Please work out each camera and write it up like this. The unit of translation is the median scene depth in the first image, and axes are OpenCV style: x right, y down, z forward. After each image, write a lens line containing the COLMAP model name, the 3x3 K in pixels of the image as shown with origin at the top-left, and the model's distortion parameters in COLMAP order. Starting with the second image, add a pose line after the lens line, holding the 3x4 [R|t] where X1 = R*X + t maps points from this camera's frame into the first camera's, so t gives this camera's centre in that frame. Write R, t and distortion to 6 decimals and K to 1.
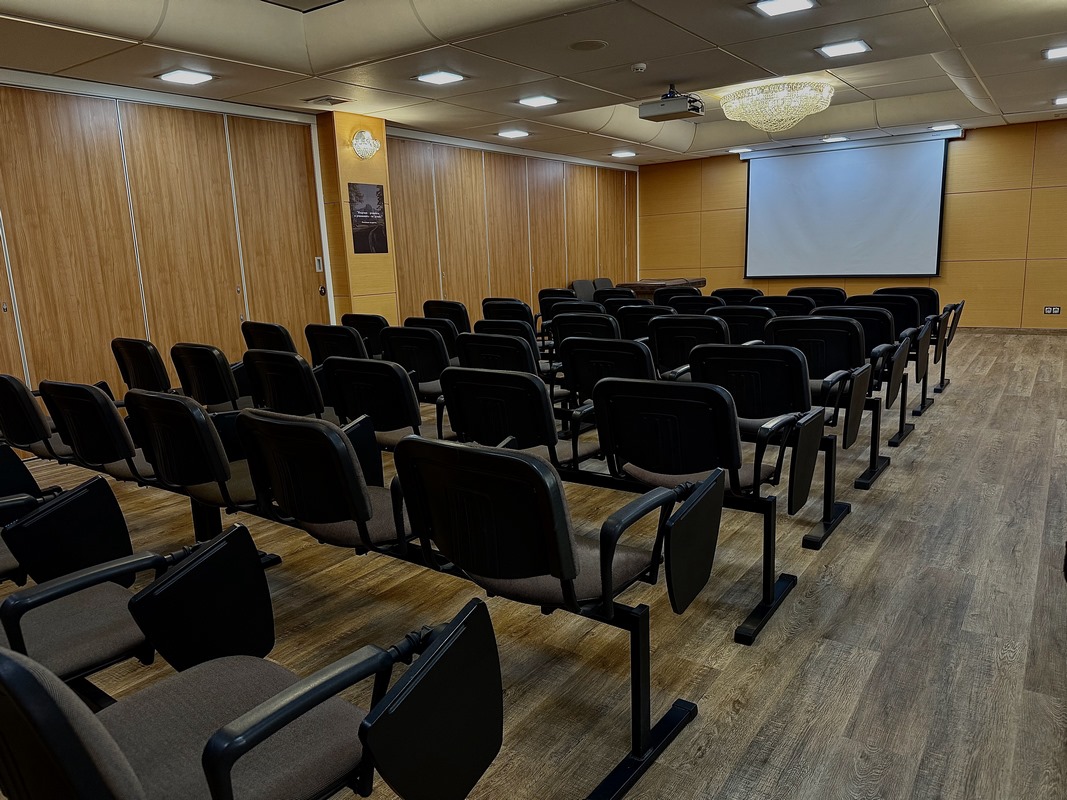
lens RADIAL K [[741.3, 0, 532.8], [0, 741.3, 402.7], [0, 0, 1]] dist [0.004955, -0.008853]
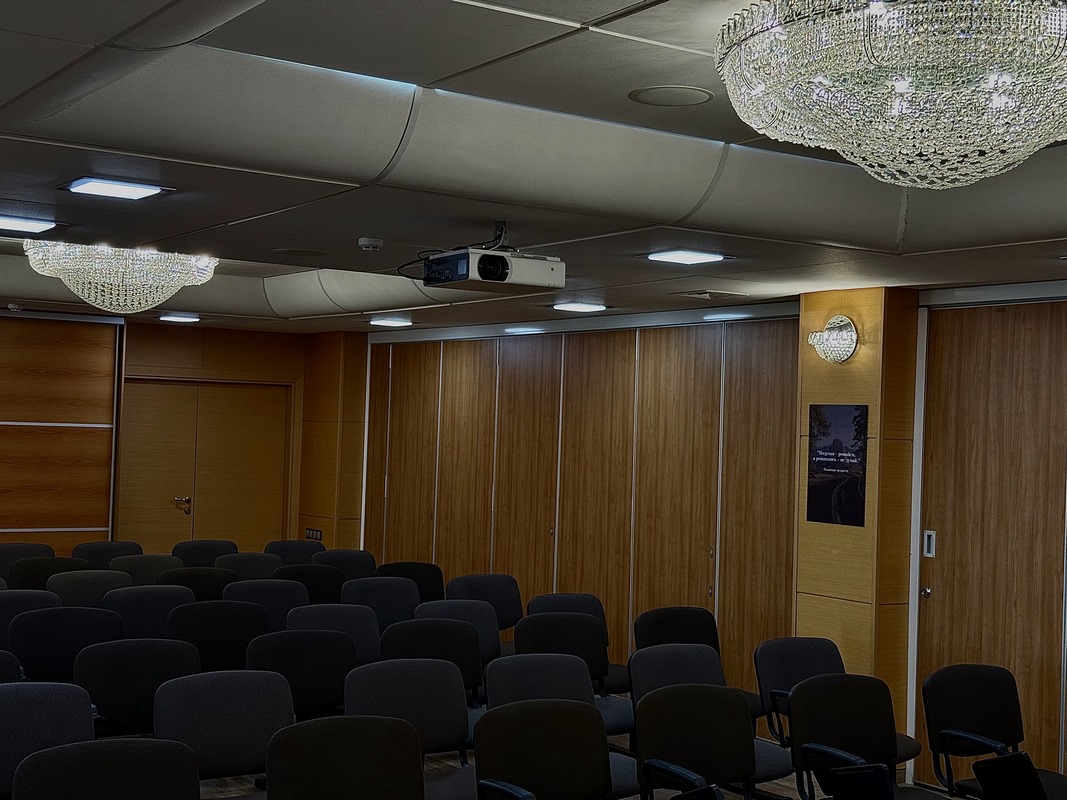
lens RADIAL K [[1456.9, 0, 532.8], [0, 1456.9, 397.5], [0, 0, 1]] dist [-0.043510, 0.000000]
pose [[-0.348613, -0.002434, -0.937263, 0.911157], [-0.213392, 0.973940, 0.076842, -0.338623], [0.912651, 0.226793, -0.340048, 1.173320]]
